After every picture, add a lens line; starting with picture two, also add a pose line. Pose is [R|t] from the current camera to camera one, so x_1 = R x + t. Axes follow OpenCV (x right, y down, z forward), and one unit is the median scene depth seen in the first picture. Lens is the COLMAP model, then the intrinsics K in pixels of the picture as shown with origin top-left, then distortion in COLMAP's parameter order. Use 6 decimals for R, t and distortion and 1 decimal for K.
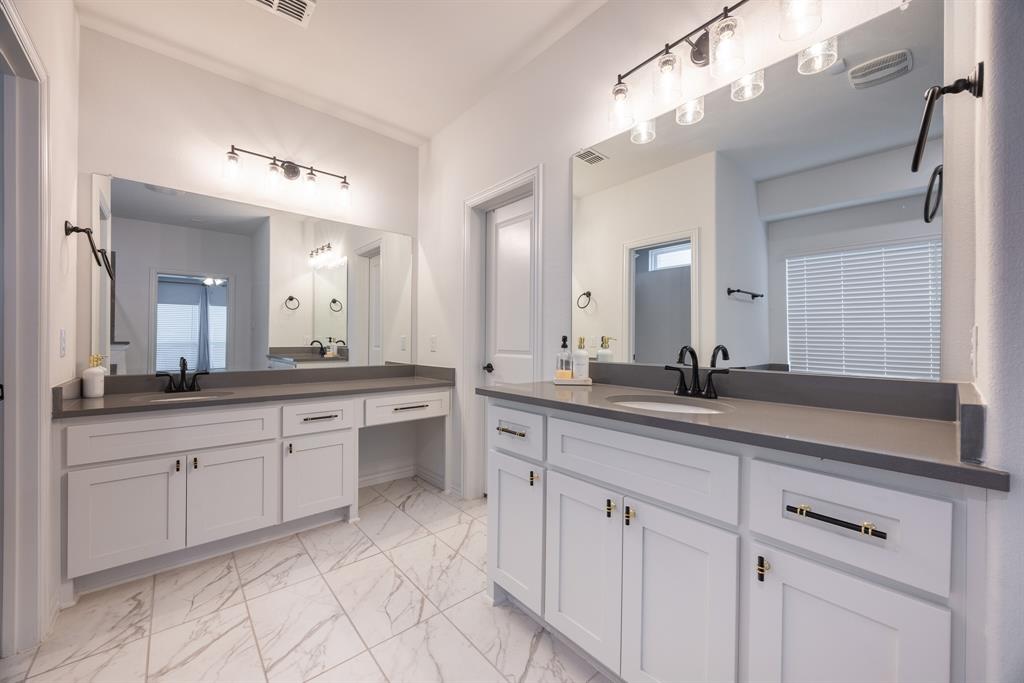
lens RADIAL K [[392.5, 0, 512.1], [0, 392.5, 338.8], [0, 0, 1]] dist [-0.000830, -0.000311]
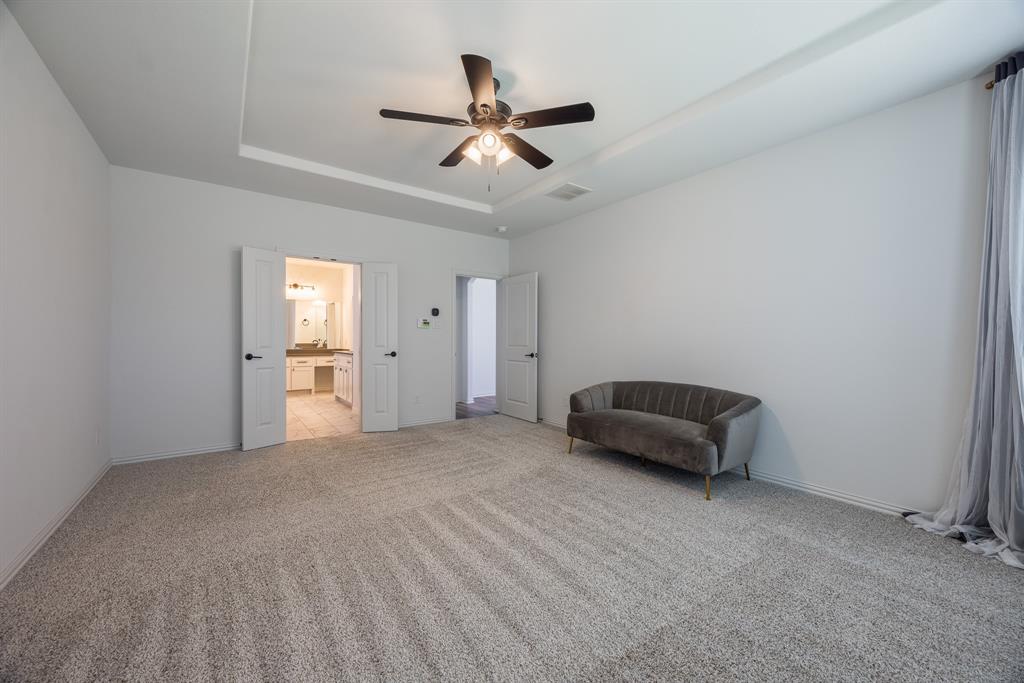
lens RADIAL K [[392.5, 0, 511.4], [0, 392.5, 345.1], [0, 0, 1]] dist [-0.000830, -0.000311]
pose [[0.996480, 0.003736, -0.083742, 1.508162], [-0.002599, 0.999903, 0.013680, -0.004642], [0.083785, -0.013414, 0.996394, -2.114997]]
